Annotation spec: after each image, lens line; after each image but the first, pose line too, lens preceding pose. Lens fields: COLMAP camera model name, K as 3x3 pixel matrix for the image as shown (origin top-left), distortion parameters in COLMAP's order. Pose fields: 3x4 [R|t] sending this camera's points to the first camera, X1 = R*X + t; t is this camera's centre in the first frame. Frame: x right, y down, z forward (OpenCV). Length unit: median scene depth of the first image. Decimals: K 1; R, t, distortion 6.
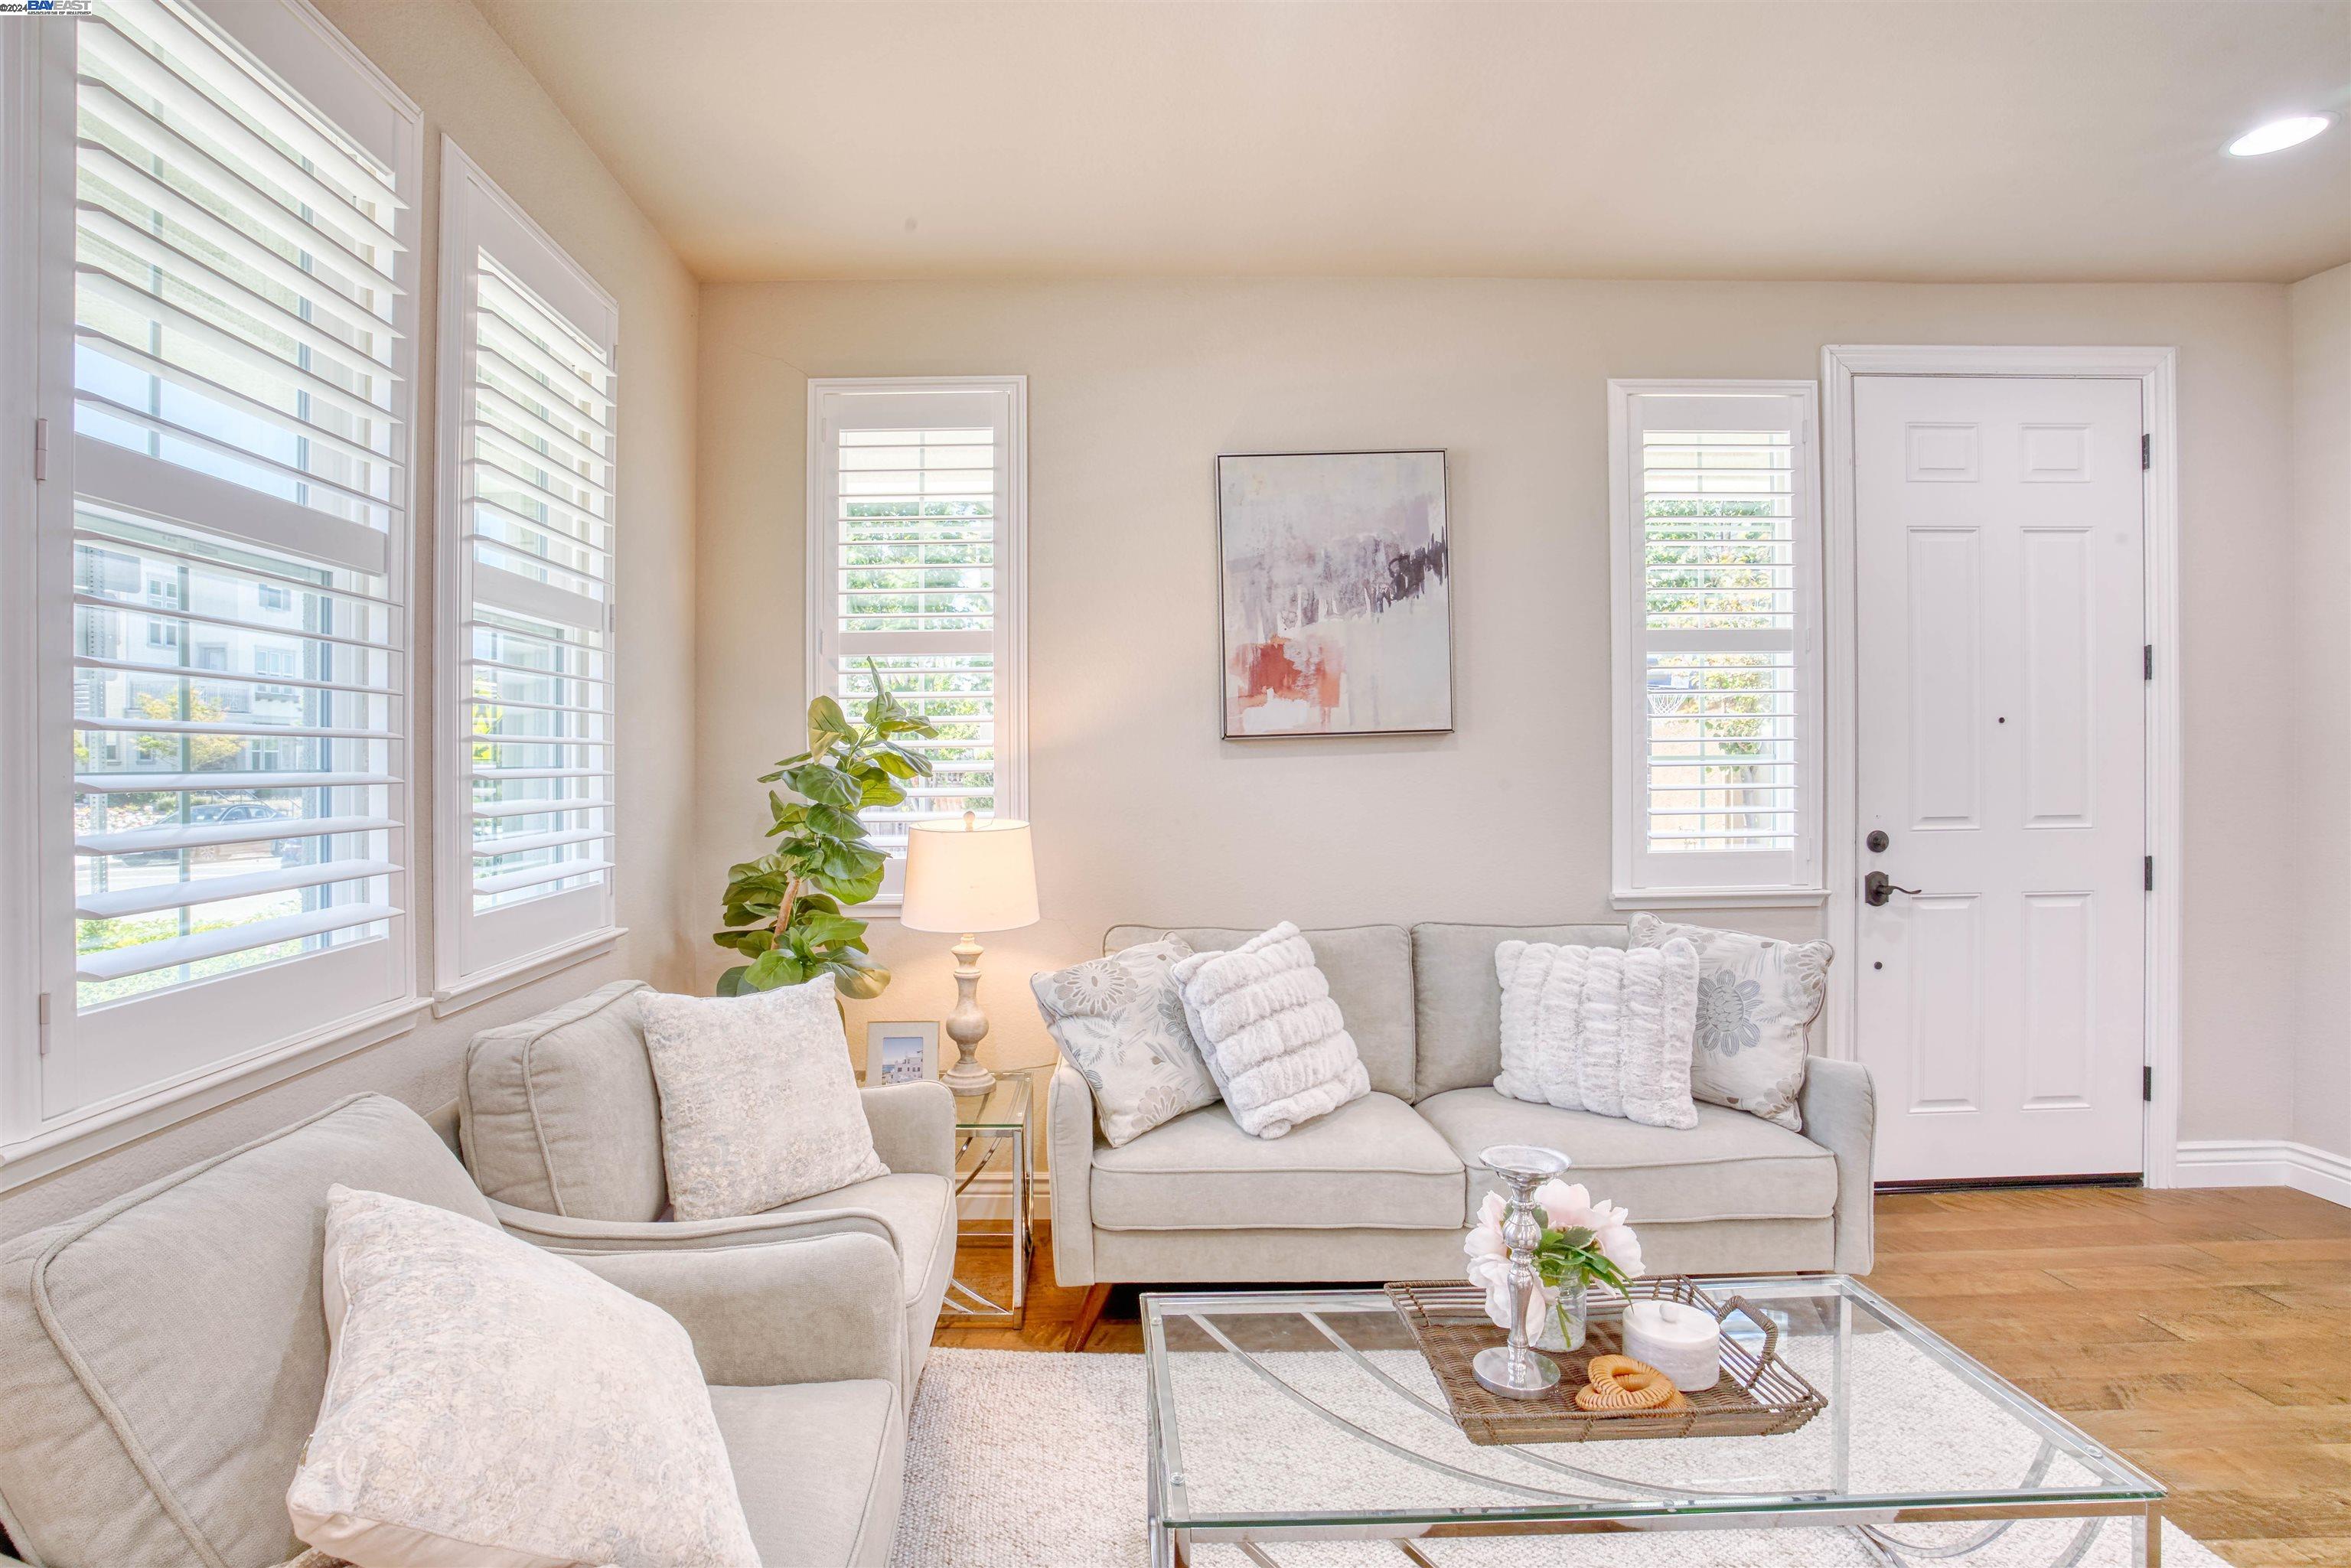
lens RADIAL K [[1183.5, 0, 1097.2], [0, 1183.5, 769.4], [0, 0, 1]] dist [-0.082813, 0.034670]
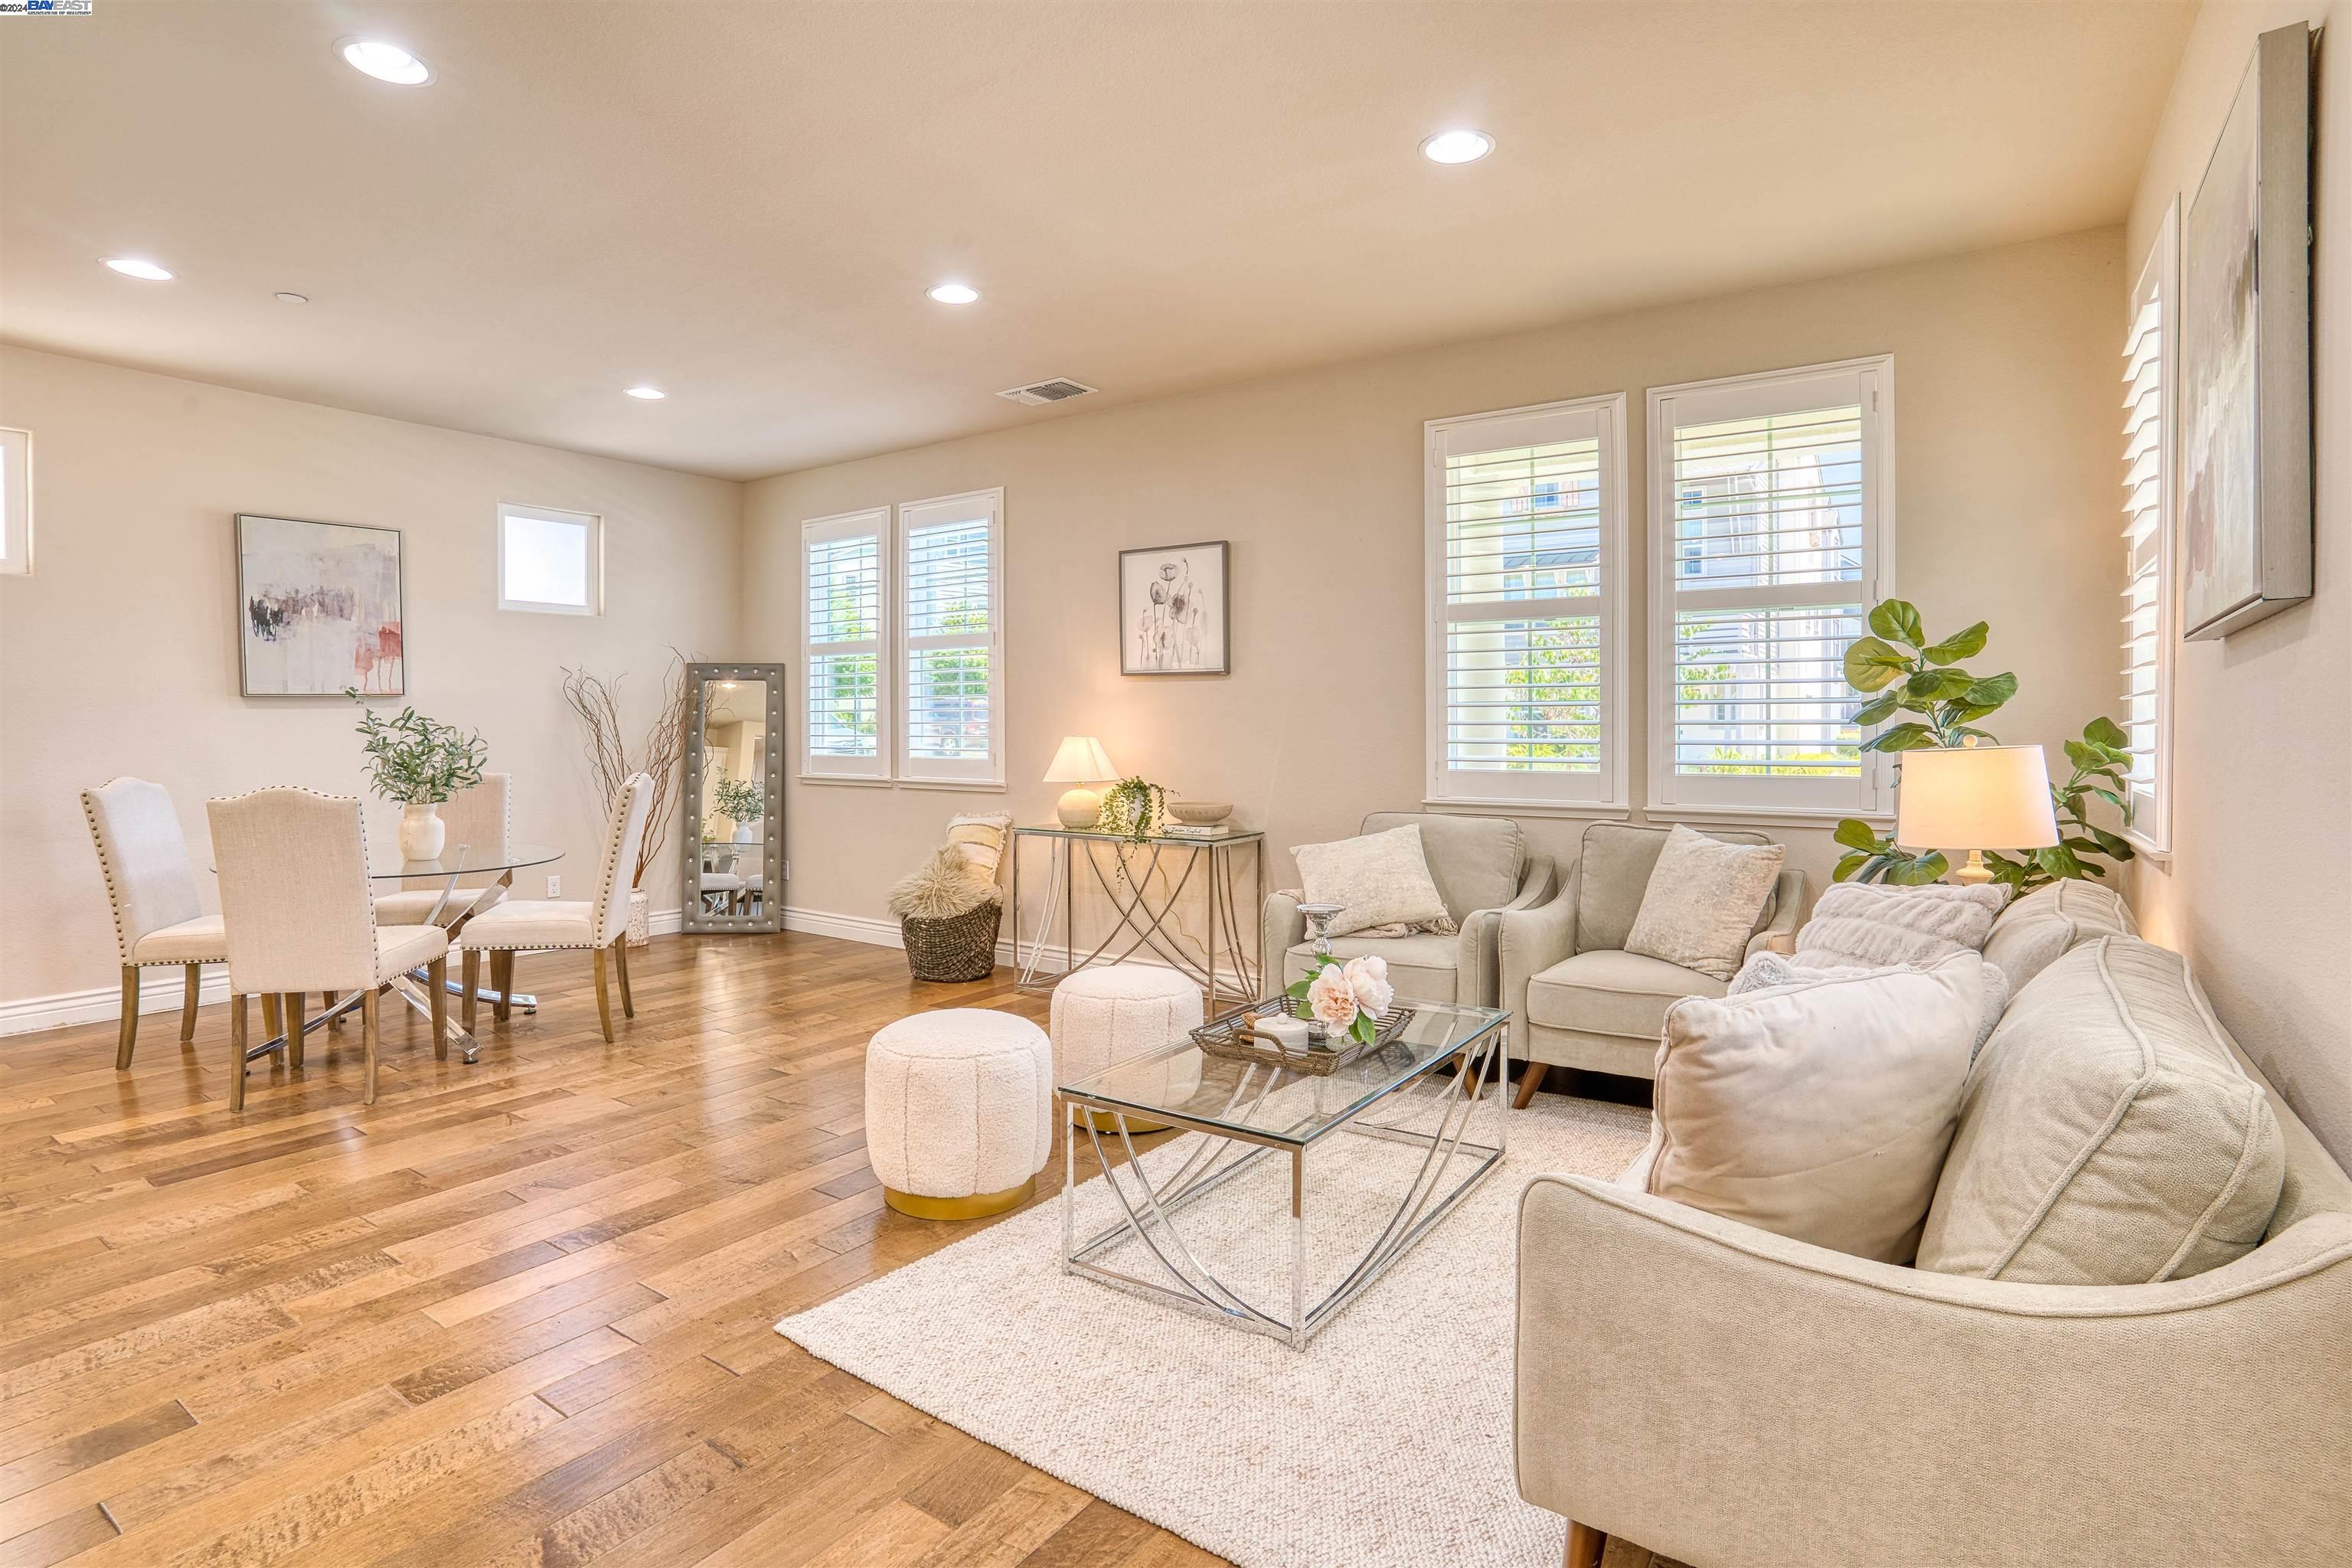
lens RADIAL K [[1167.3, 0, 1171.1], [0, 1167.3, 757.6], [0, 0, 1]] dist [-0.084058, 0.042218]
pose [[-0.575277, 0.026916, -0.817516, 0.963988], [-0.004135, 0.999350, 0.035812, 0.020432], [0.817948, 0.023982, -0.574792, 0.898341]]
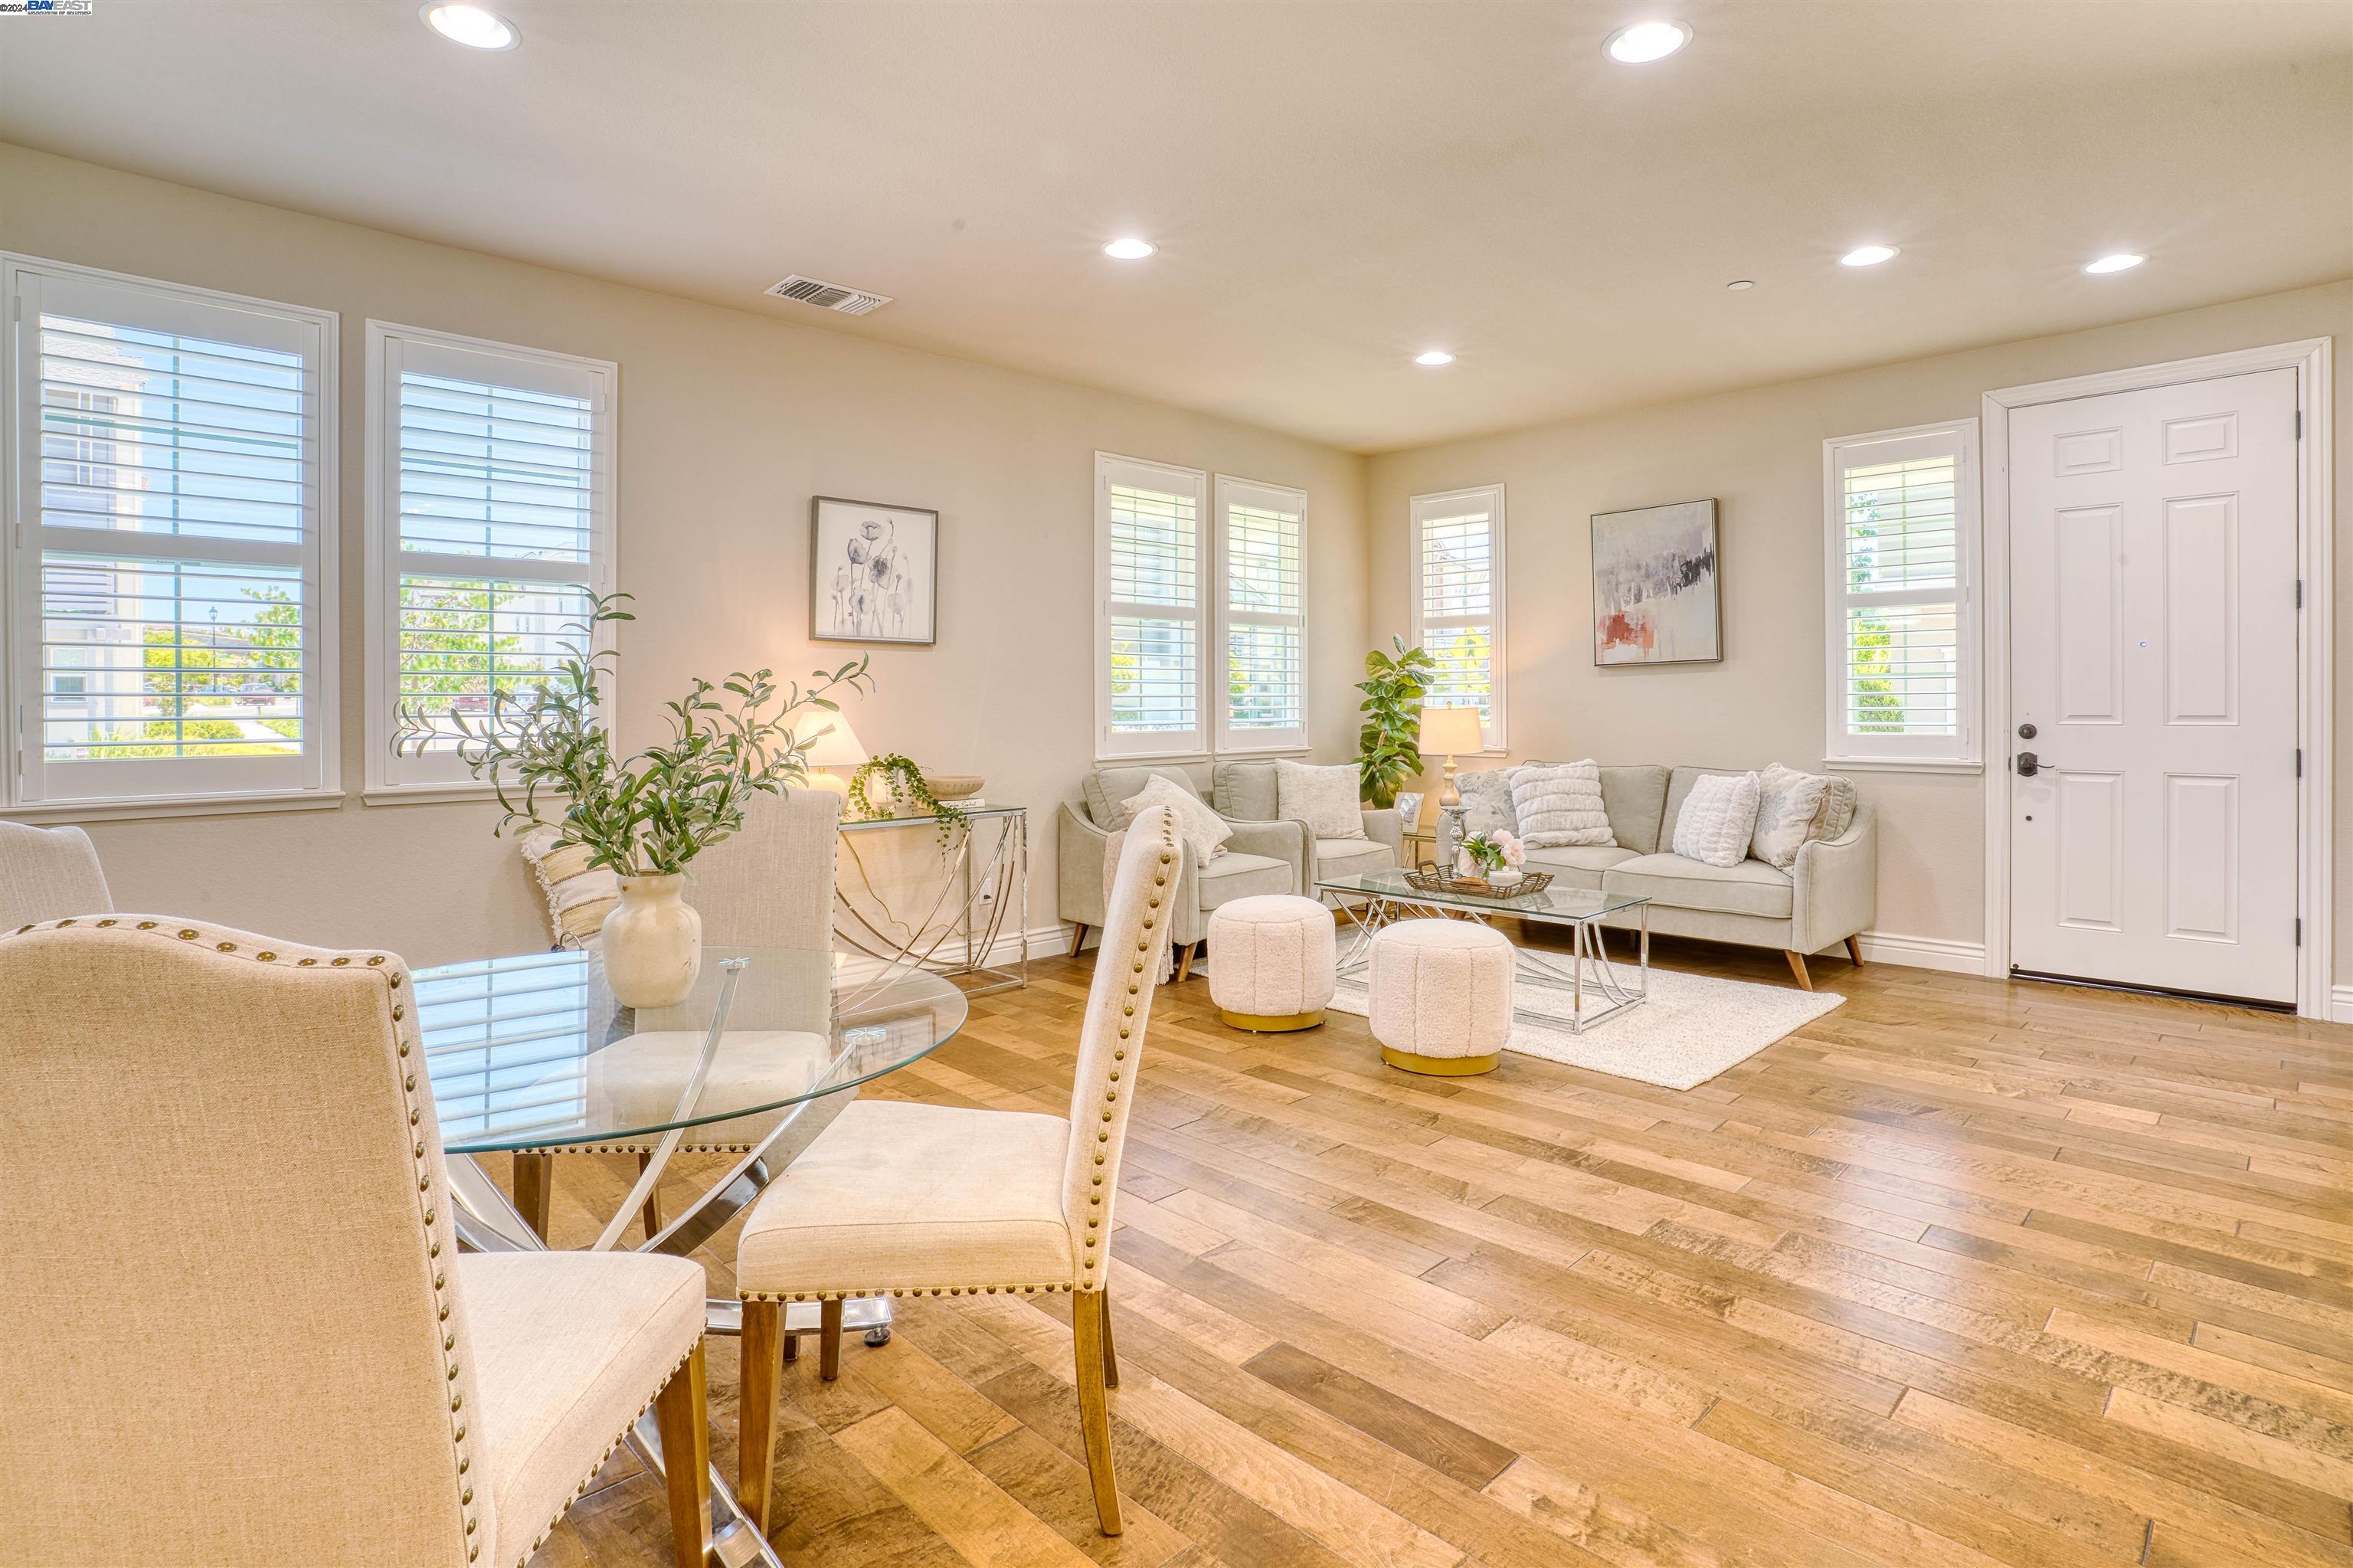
lens RADIAL K [[1187.9, 0, 1174.0], [0, 1187.9, 706.1], [0, 0, 1]] dist [-0.082200, 0.042417]
pose [[0.695797, 0.008714, -0.718186, 0.989869], [-0.008394, 0.999957, 0.004000, 0.035300], [0.718190, 0.003245, 0.695840, -0.782595]]
